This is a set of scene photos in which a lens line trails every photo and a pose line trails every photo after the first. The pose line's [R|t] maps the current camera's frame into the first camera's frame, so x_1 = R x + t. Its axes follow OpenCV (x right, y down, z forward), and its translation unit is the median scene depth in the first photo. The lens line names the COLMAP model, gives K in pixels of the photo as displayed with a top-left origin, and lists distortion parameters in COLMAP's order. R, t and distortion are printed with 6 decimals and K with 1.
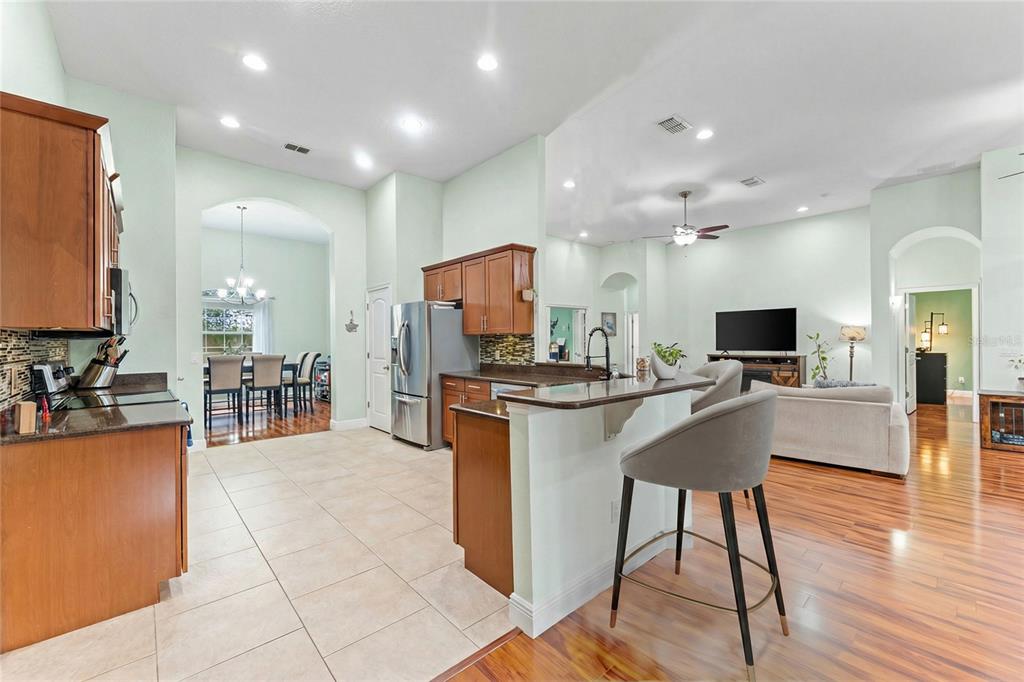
lens RADIAL K [[414.2, 0, 514.5], [0, 414.2, 338.2], [0, 0, 1]] dist [-0.002353, -0.000279]
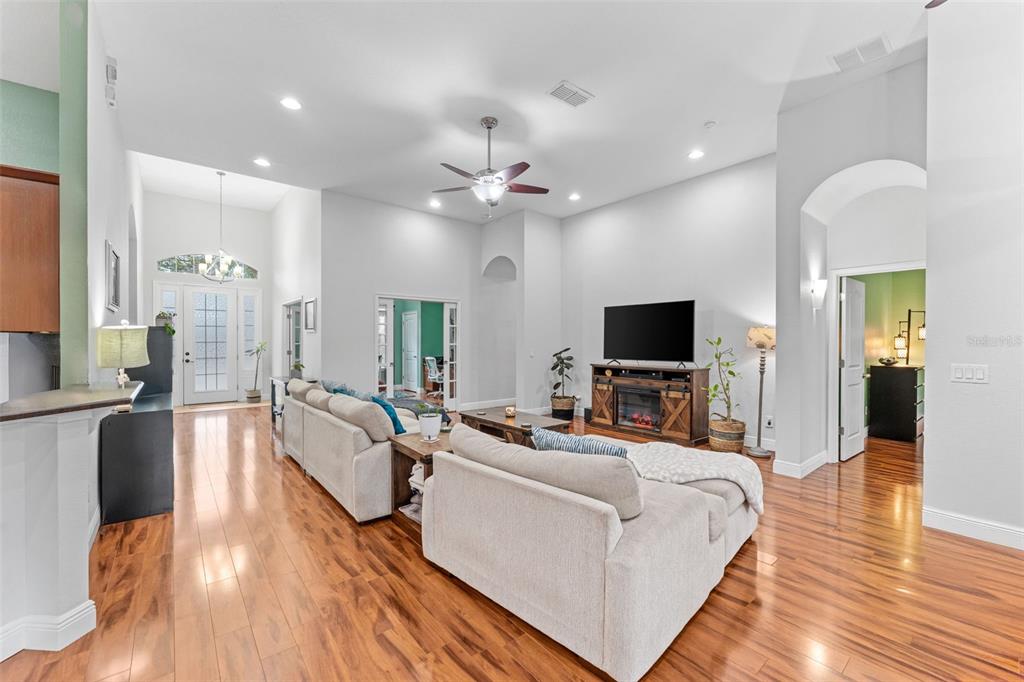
lens RADIAL K [[424.0, 0, 512.0], [0, 424.0, 341.0], [0, 0, 1]] dist [0.000599, 0.000007]
pose [[0.999196, 0.009885, -0.038845, 0.483774], [-0.009785, 0.999948, 0.002774, -0.004077], [0.038870, -0.002392, 0.999241, 0.331880]]
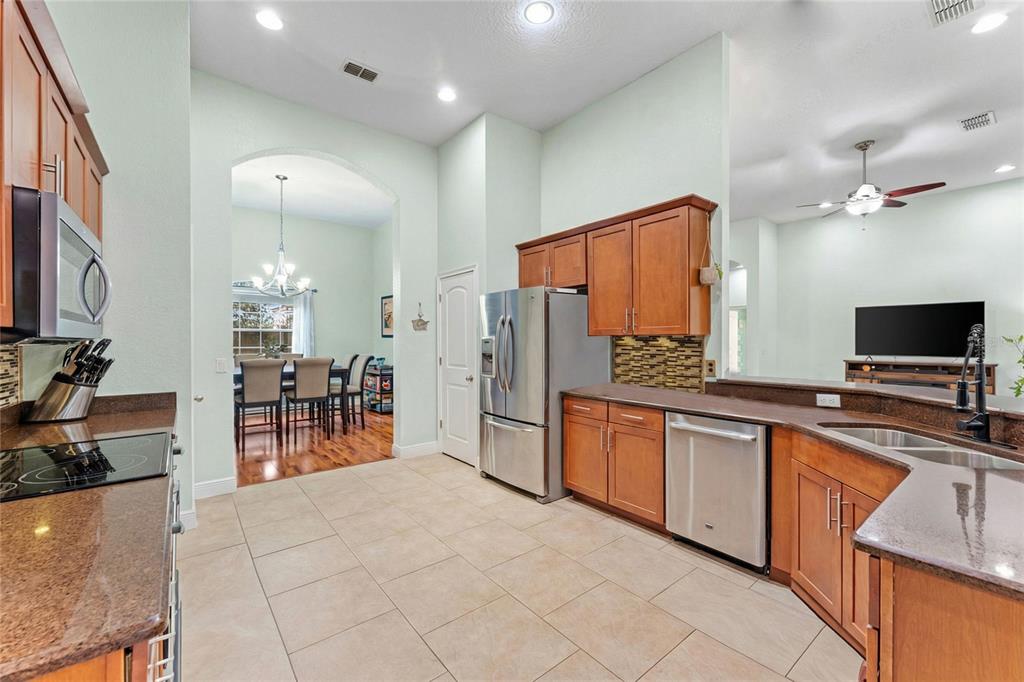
lens RADIAL K [[414.2, 0, 514.5], [0, 414.2, 338.2], [0, 0, 1]] dist [-0.002353, -0.000279]
pose [[0.998203, 0.006554, -0.059566, -0.164008], [-0.006197, 0.999962, 0.006173, -0.005922], [0.059604, -0.005793, 0.998205, 0.231236]]
